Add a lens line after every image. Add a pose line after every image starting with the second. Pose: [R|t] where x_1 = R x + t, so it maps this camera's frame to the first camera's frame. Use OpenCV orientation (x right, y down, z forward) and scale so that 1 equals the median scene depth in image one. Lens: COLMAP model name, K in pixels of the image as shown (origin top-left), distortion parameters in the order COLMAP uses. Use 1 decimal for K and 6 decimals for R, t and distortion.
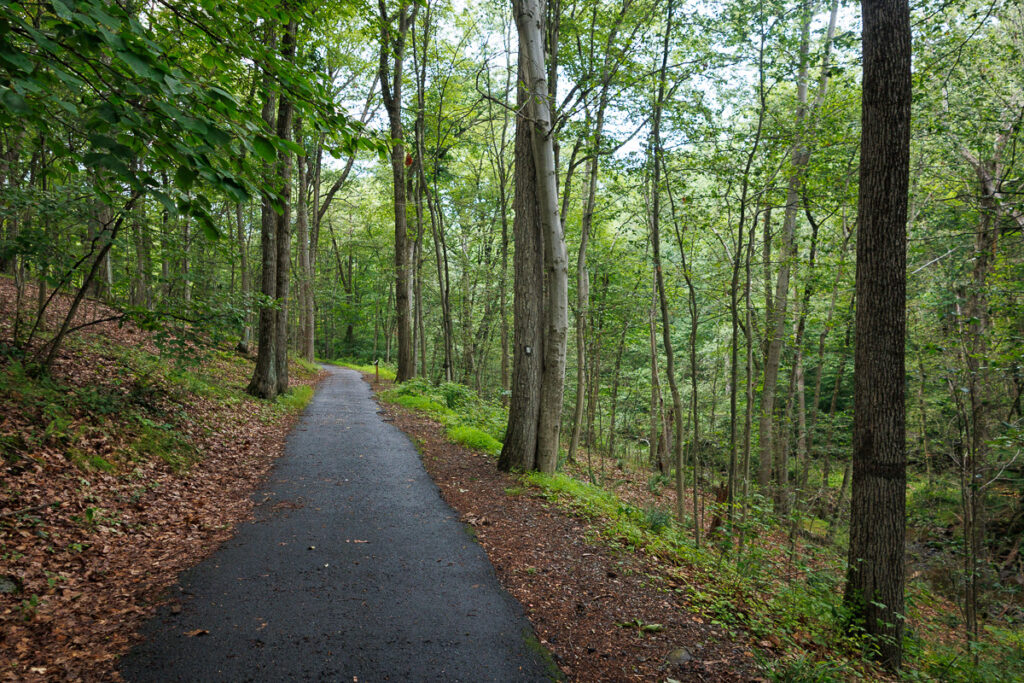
lens RADIAL K [[723.2, 0, 509.1], [0, 723.2, 340.6], [0, 0, 1]] dist [0.031237, -0.026901]
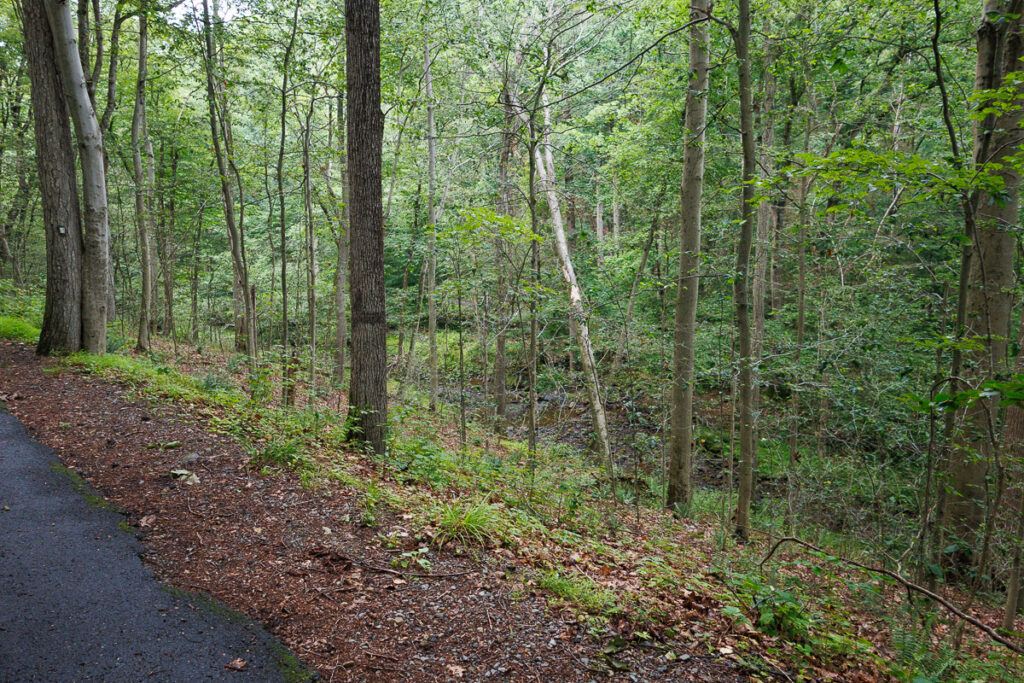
lens RADIAL K [[723.2, 0, 522.5], [0, 723.2, 337.2], [0, 0, 1]] dist [0.031237, -0.026901]
pose [[0.848062, -0.081557, 0.523584, 0.026484], [-0.000987, 0.987840, 0.155470, 0.001854], [-0.529897, -0.132365, 0.837669, -0.161531]]
